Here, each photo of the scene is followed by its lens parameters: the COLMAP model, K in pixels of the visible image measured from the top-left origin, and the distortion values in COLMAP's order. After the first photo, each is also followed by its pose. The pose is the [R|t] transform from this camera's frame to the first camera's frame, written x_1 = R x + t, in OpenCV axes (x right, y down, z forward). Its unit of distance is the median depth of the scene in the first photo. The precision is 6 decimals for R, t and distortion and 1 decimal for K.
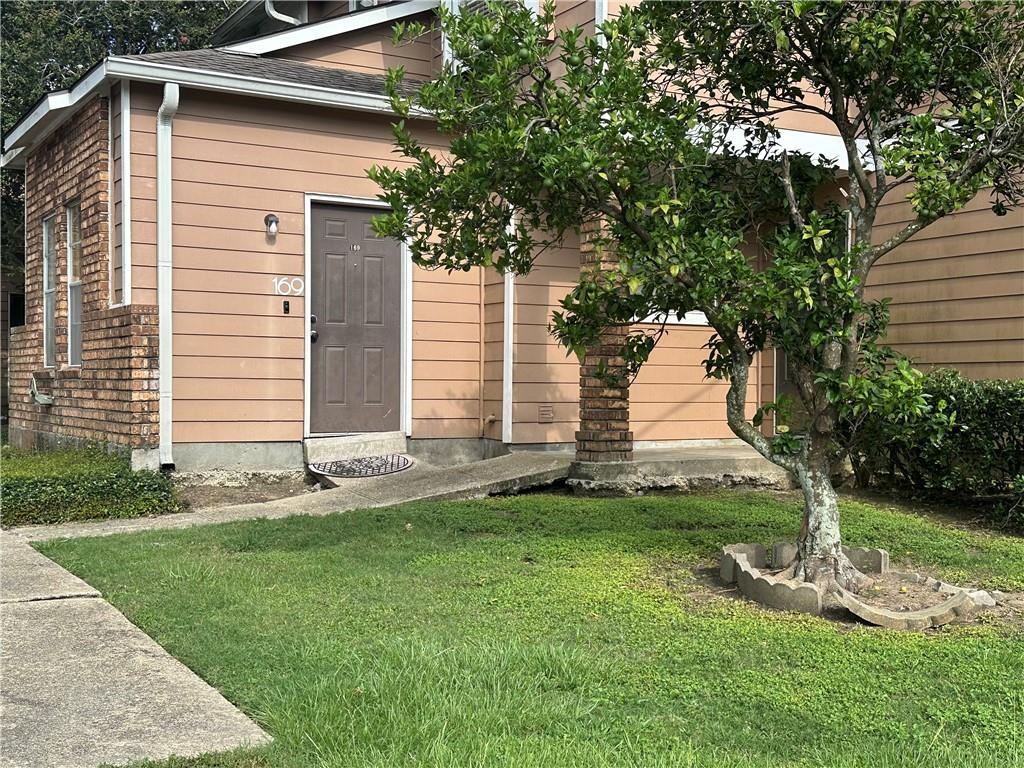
lens RADIAL K [[1276.7, 0, 513.4], [0, 1276.7, 386.3], [0, 0, 1]] dist [0.222864, 0.000000]
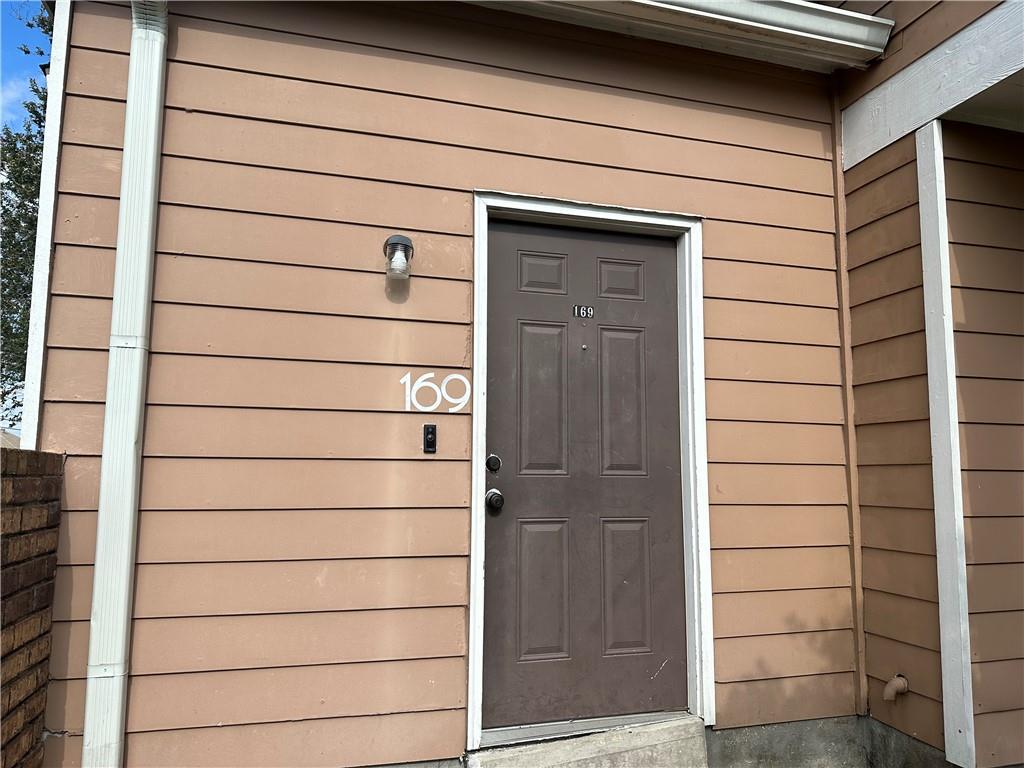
lens RADIAL K [[714.0, 0, 512.9], [0, 714.0, 381.5], [0, 0, 1]] dist [0.013580, -0.000055]
pose [[0.971754, -0.032007, -0.233816, -0.088001], [0.000799, 0.991201, -0.132365, -0.047192], [0.235995, 0.128440, 0.963229, 0.747169]]
